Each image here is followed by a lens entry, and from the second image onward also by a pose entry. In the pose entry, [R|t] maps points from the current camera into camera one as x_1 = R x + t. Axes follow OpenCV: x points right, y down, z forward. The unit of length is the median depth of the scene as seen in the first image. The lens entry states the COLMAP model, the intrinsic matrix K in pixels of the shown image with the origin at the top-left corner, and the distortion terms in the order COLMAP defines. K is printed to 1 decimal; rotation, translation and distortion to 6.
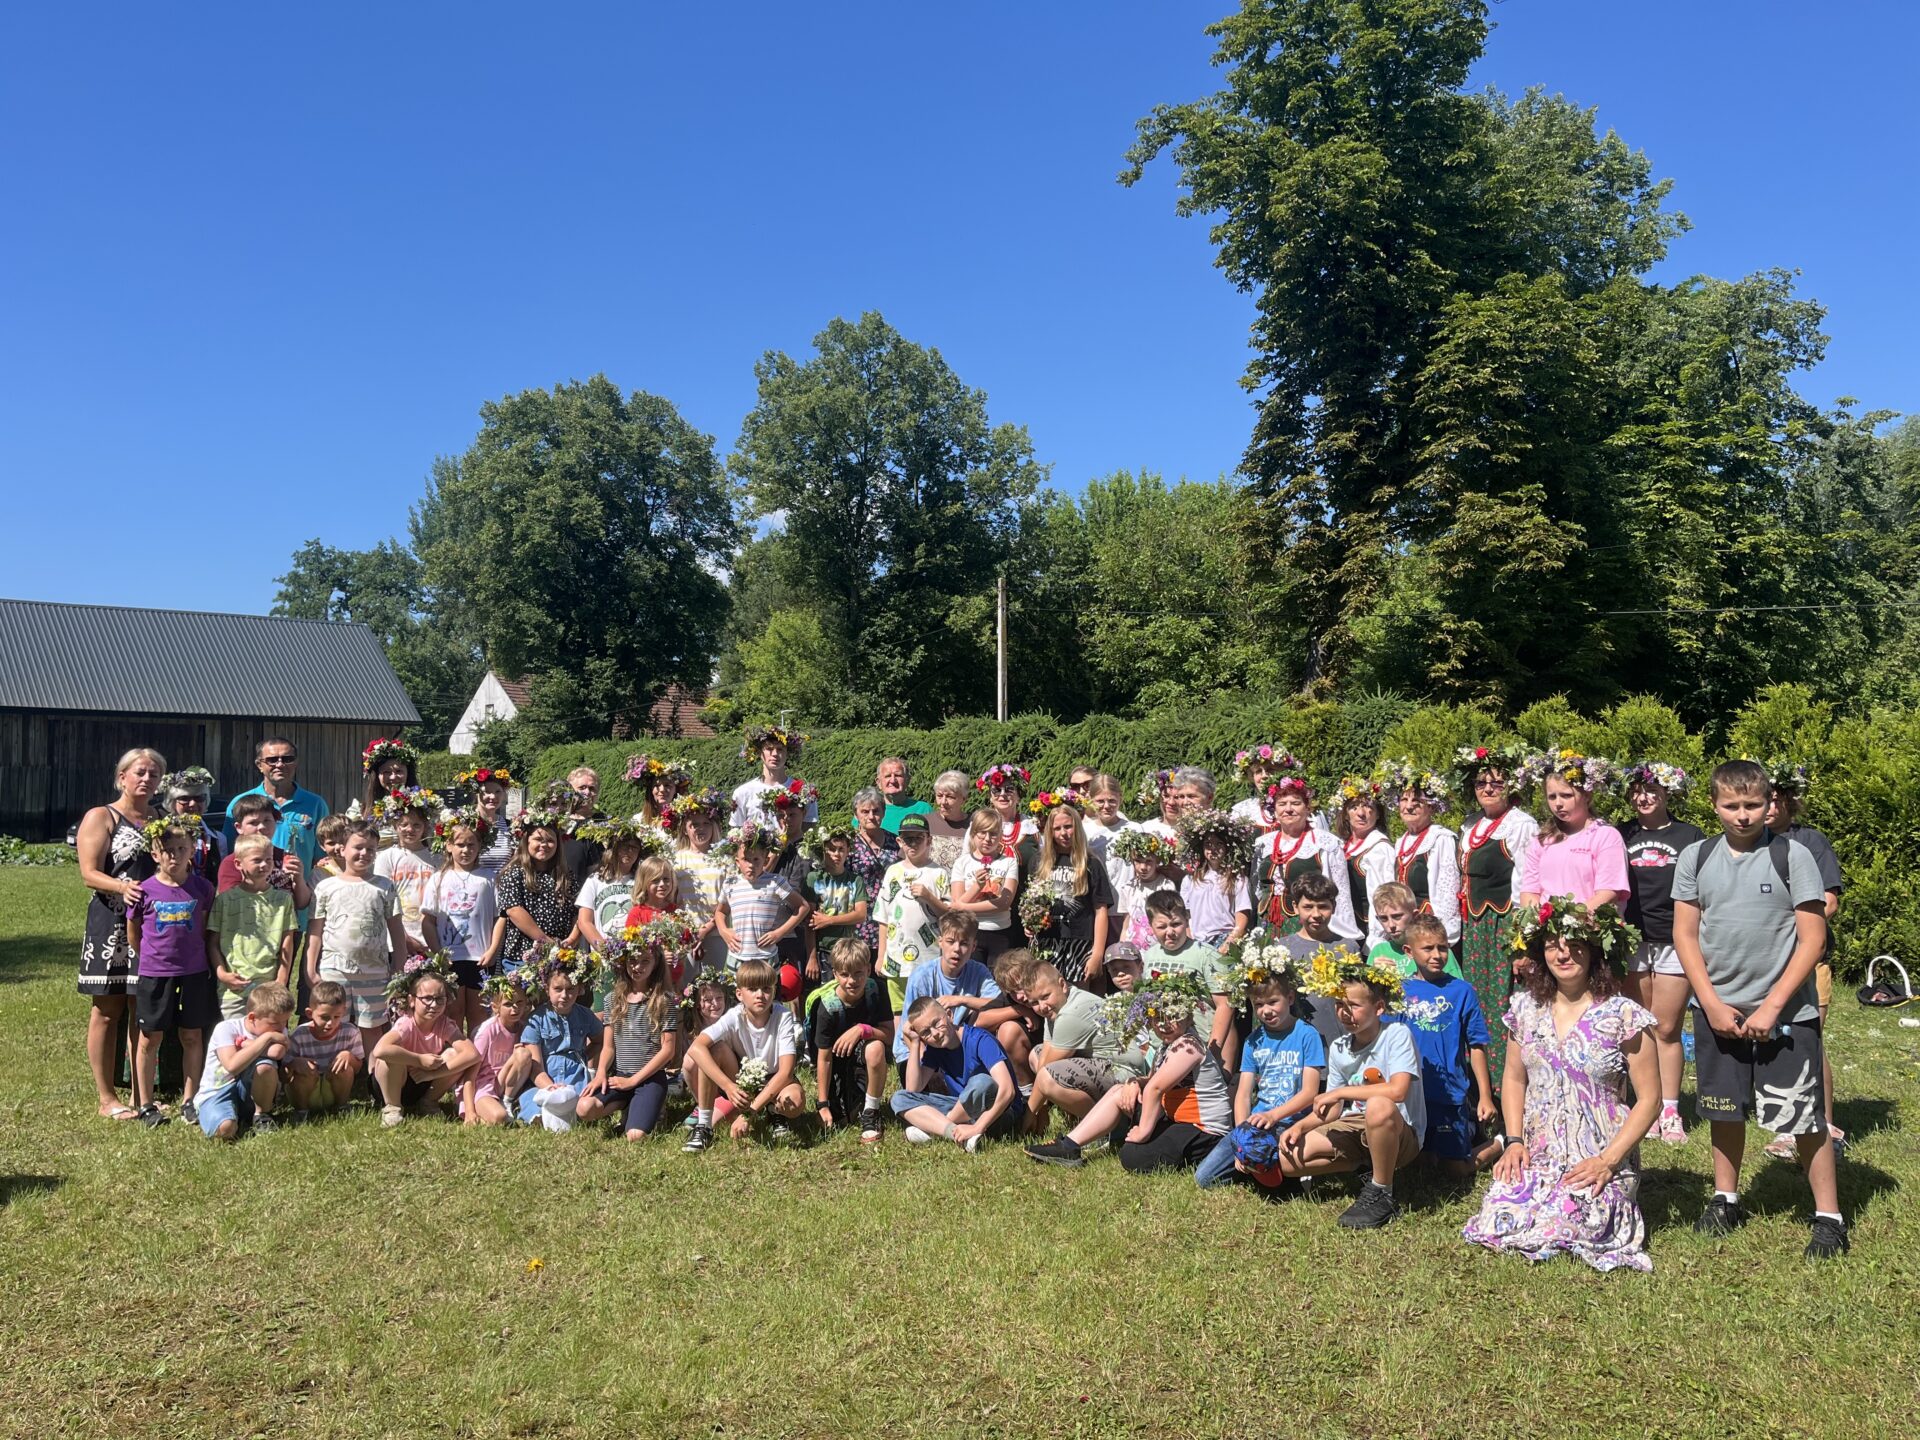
lens RADIAL K [[1472.8, 0, 964.1], [0, 1472.8, 751.6], [0, 0, 1]] dist [0.074601, -0.089573]
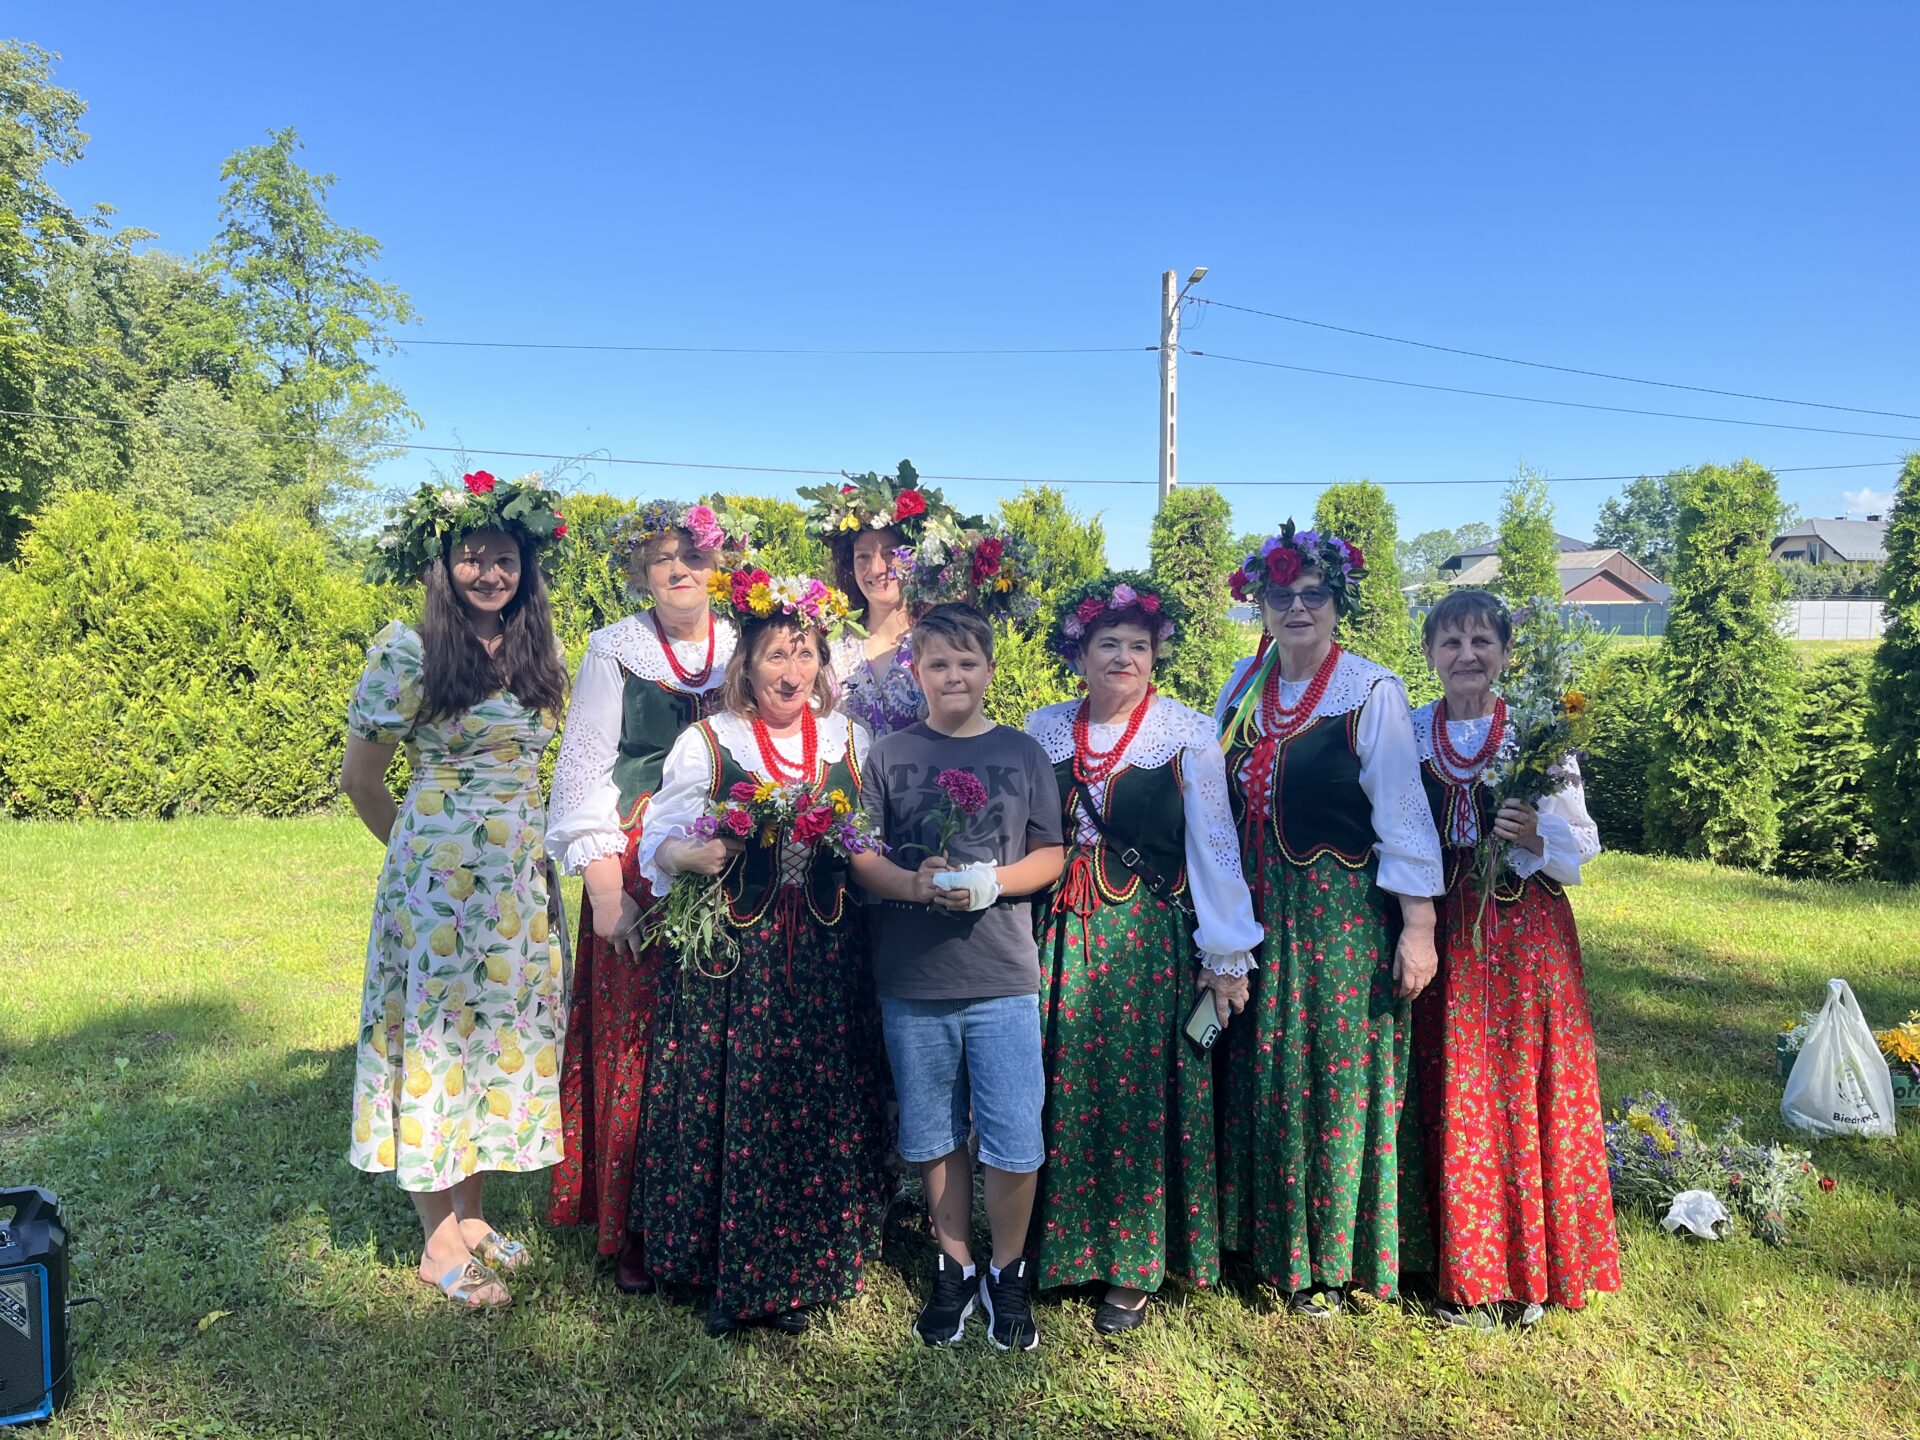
lens RADIAL K [[1455.8, 0, 960.0], [0, 1455.8, 720.0], [0, 0, 1]] dist [0.067338, -0.113573]
pose [[0.470281, -0.044200, 0.881409, 0.009844], [-0.035203, 0.997011, 0.068780, 0.005659], [-0.881815, -0.063374, 0.467319, 0.061413]]
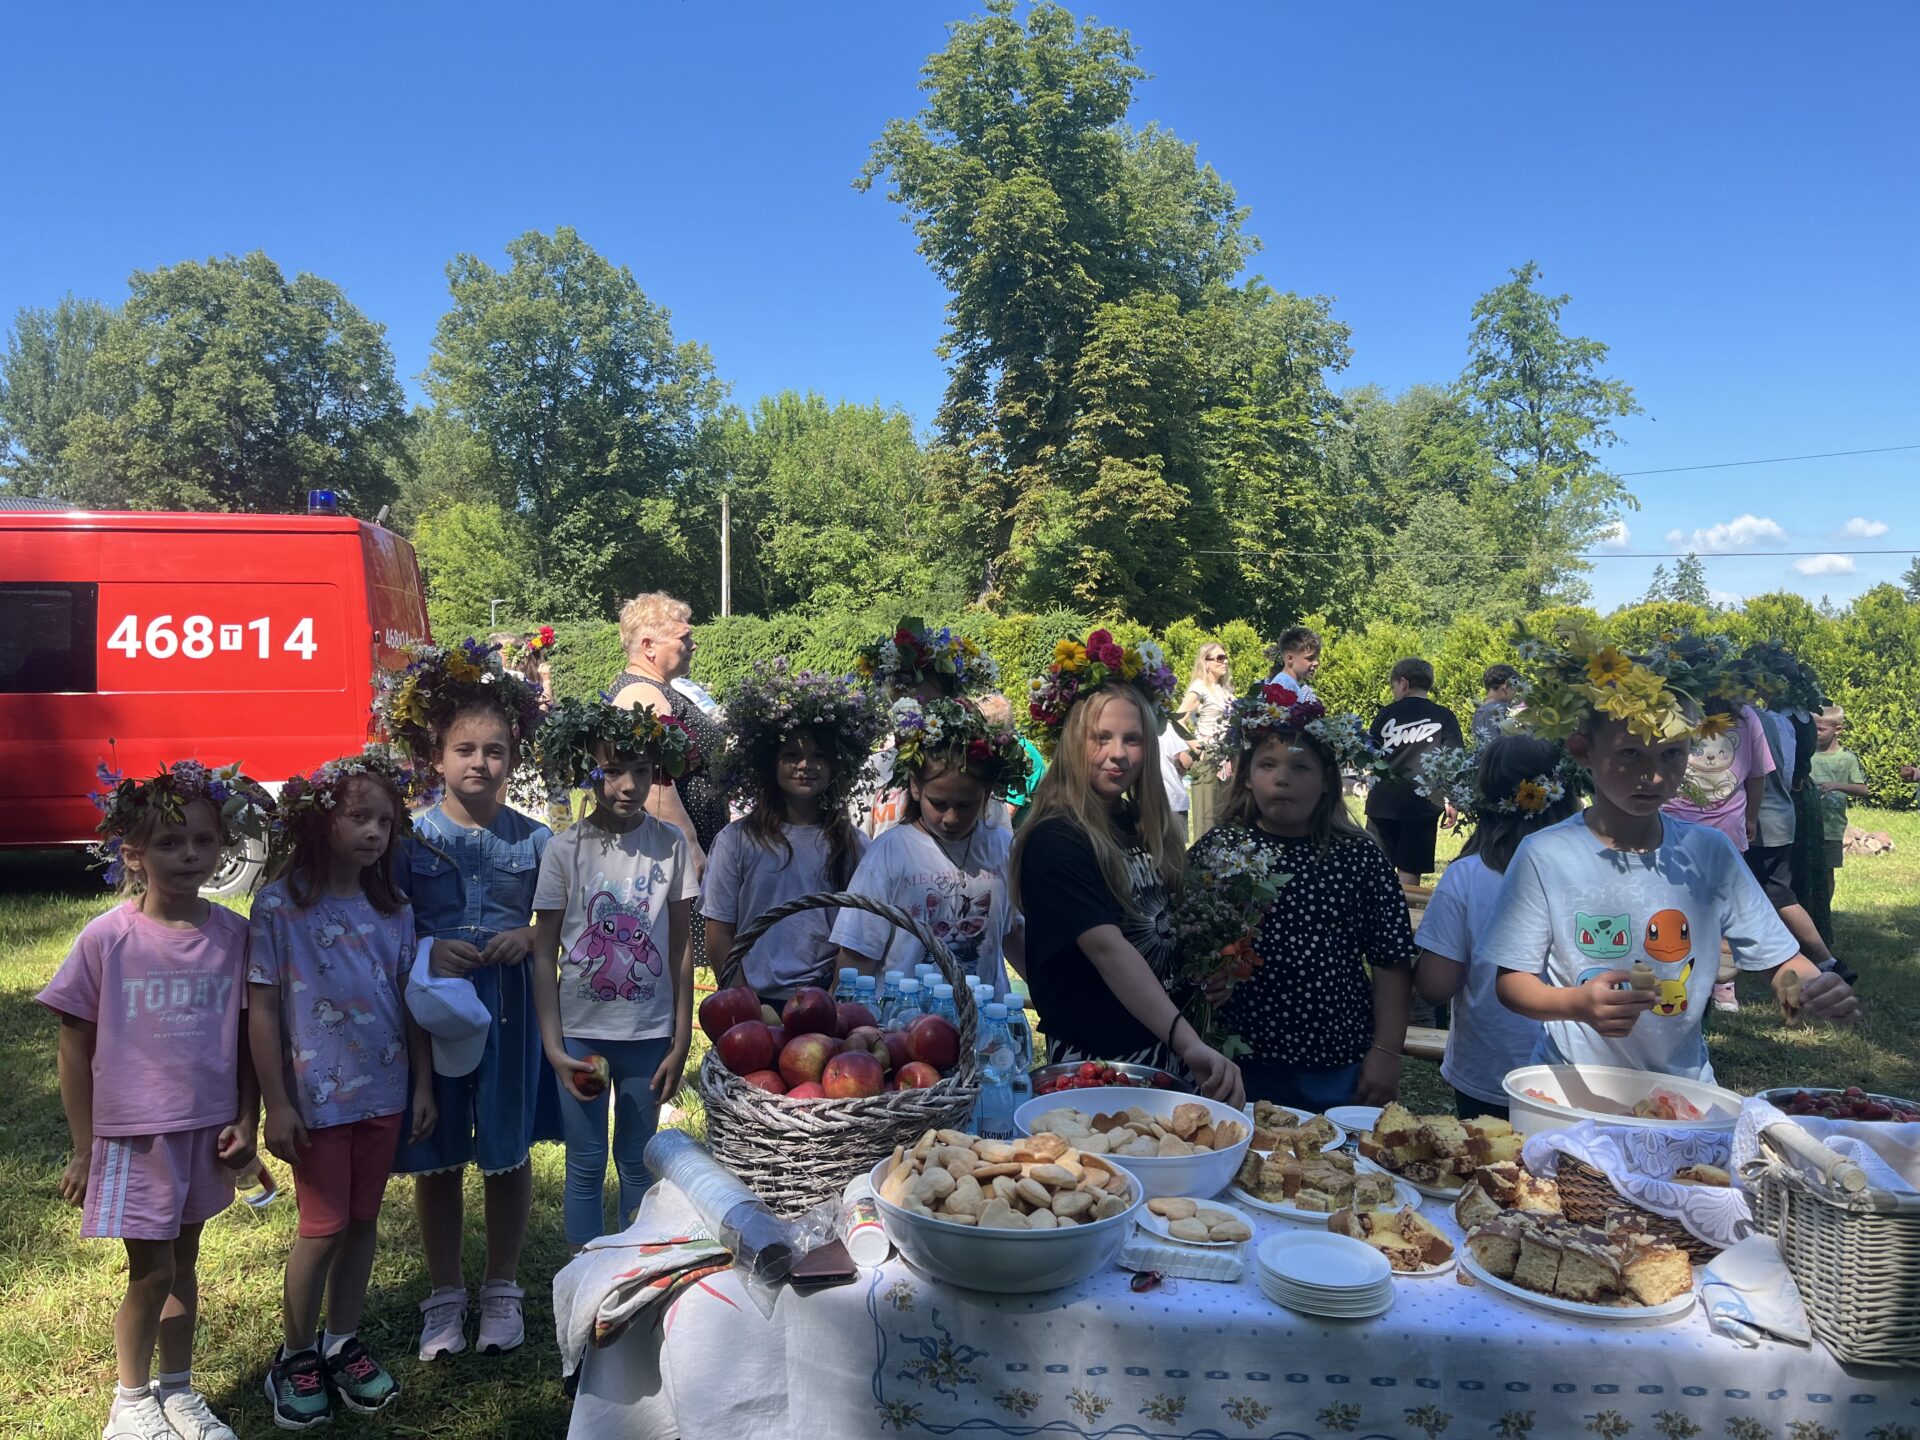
lens RADIAL K [[1472.8, 0, 964.1], [0, 1472.8, 751.6], [0, 0, 1]] dist [0.074601, -0.089573]
pose [[0.962471, 0.000193, 0.271384, -0.128130], [-0.019965, 0.997340, 0.070099, -0.000391], [-0.270648, -0.072886, 0.959915, -0.226644]]
